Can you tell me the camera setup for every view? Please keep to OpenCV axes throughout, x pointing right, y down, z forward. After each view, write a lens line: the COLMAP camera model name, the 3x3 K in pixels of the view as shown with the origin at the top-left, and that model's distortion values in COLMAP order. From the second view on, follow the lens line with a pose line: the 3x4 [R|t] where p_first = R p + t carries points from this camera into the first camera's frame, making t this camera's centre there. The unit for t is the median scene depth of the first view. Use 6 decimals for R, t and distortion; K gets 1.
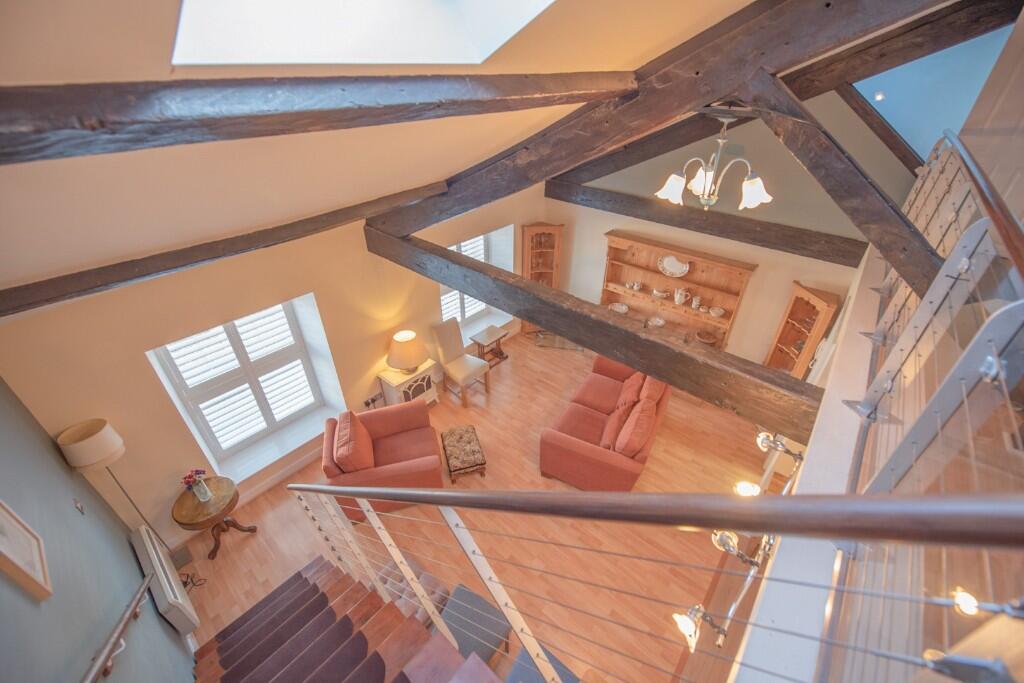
lens RADIAL K [[410.6, 0, 511.5], [0, 410.6, 340.1], [0, 0, 1]] dist [-0.012127, -0.000526]
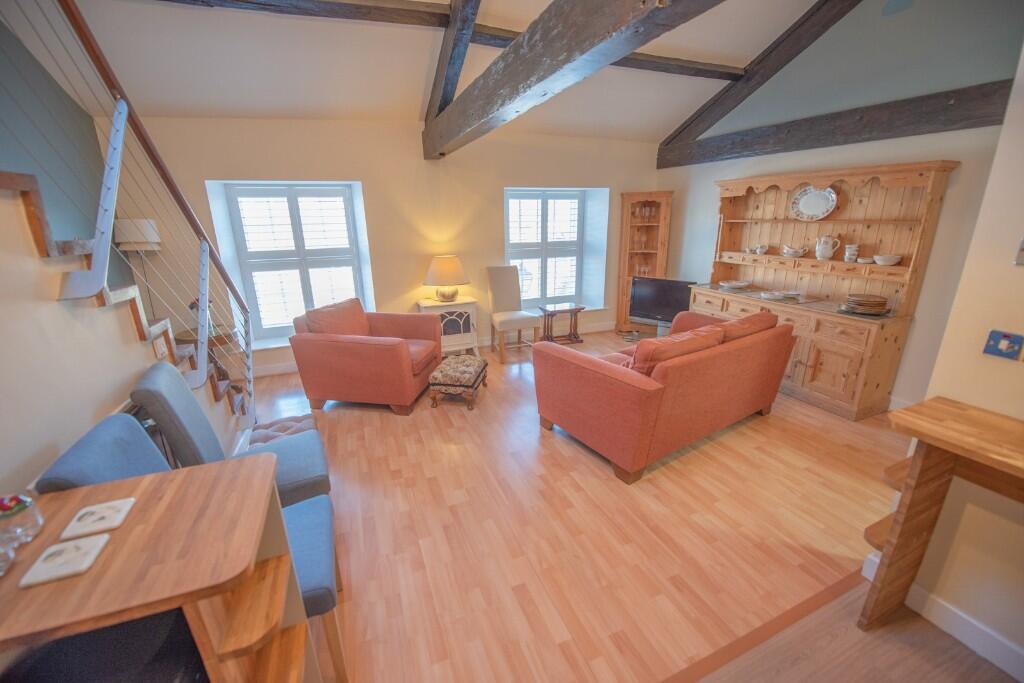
lens RADIAL K [[410.6, 0, 511.3], [0, 410.6, 337.9], [0, 0, 1]] dist [-0.012127, -0.000526]
pose [[0.886312, 0.114736, -0.448649, 0.288000], [-0.237837, 0.944065, -0.228417, 0.317982], [0.397346, 0.309154, 0.864025, 0.286400]]
